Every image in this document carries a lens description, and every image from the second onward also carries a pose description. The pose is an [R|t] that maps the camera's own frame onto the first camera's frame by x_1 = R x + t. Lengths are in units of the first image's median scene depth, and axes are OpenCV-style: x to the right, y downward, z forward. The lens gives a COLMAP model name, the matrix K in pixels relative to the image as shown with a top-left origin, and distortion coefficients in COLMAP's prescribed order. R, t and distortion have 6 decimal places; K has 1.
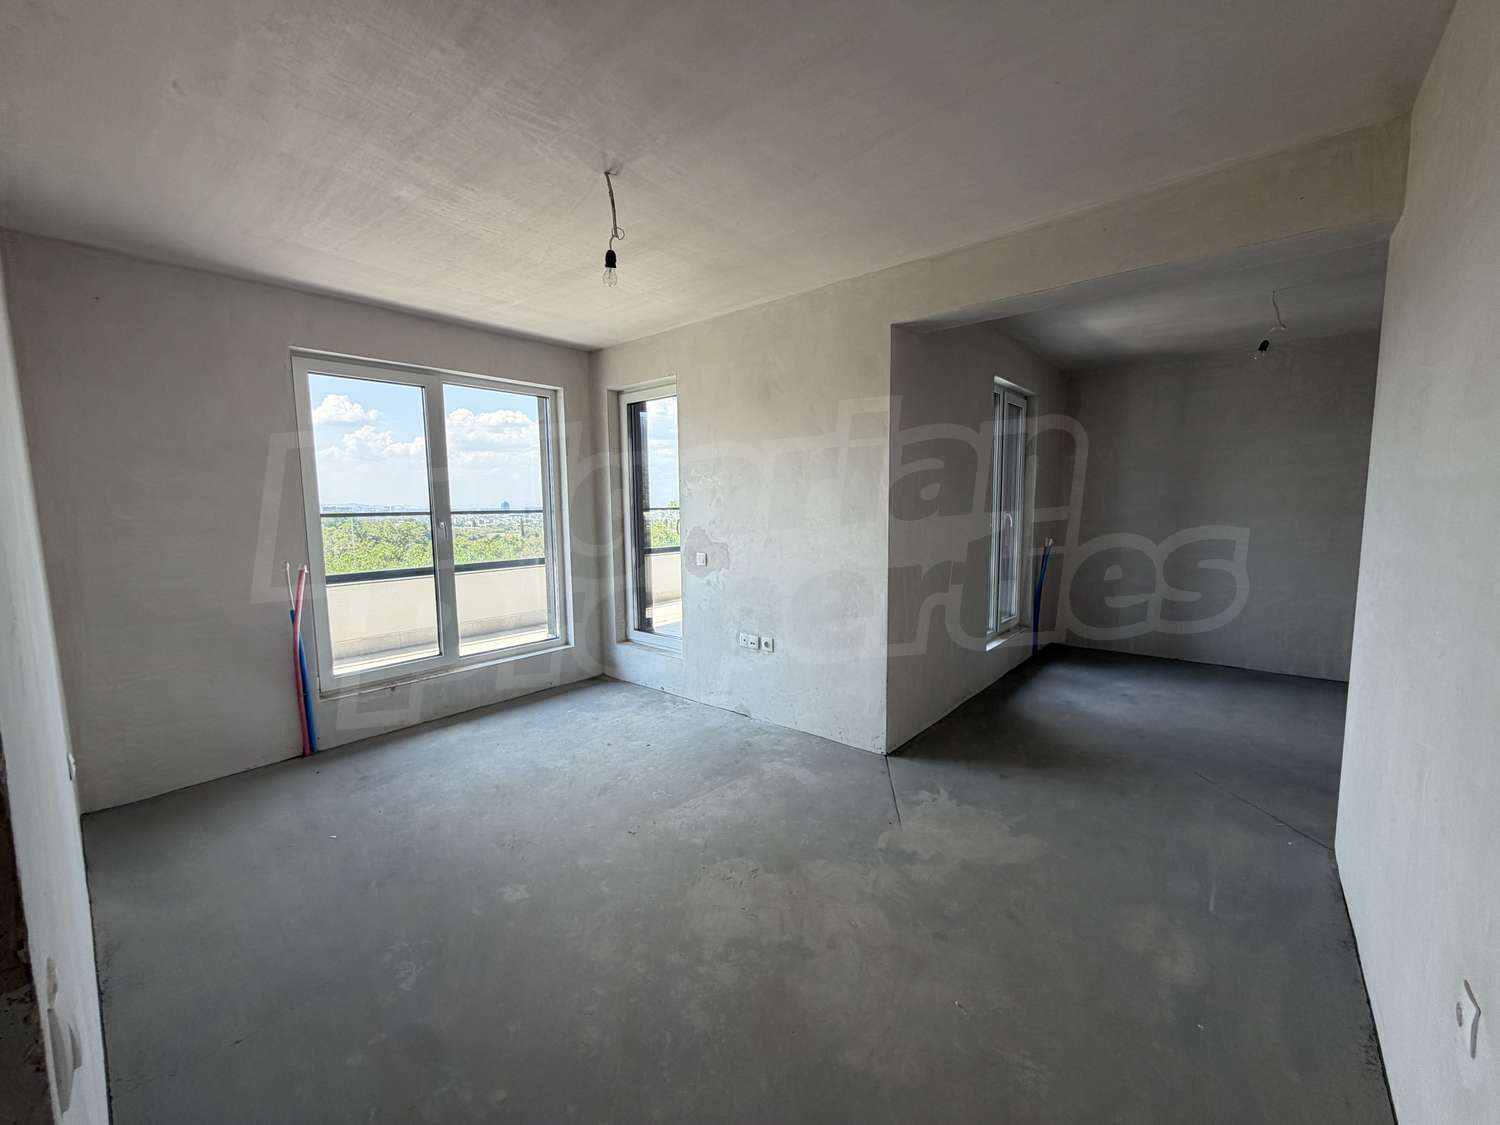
lens RADIAL K [[595.6, 0, 750.0], [0, 595.6, 562.5], [0, 0, 1]] dist [0.002638, 0.000197]
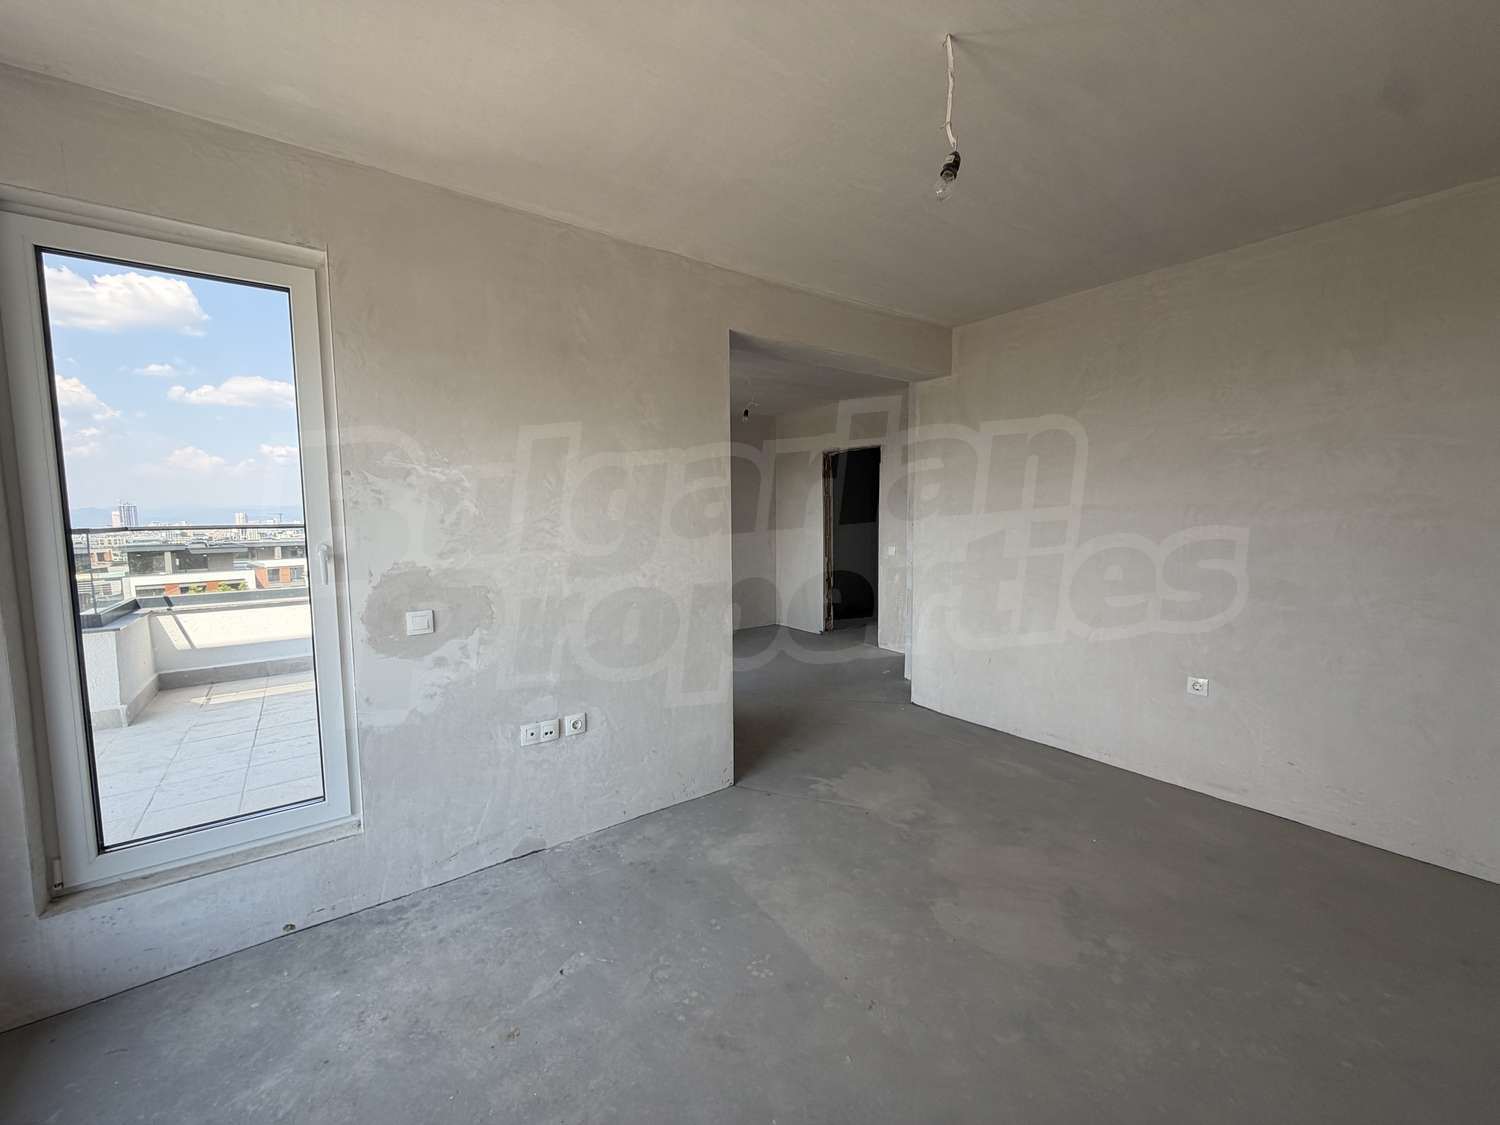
lens RADIAL K [[595.6, 0, 750.0], [0, 595.6, 562.5], [0, 0, 1]] dist [0.002638, 0.000197]
pose [[0.241264, -0.071304, 0.967836, -0.575116], [0.103438, 0.993505, 0.047410, -0.059293], [-0.964931, 0.088673, 0.247073, 0.628599]]
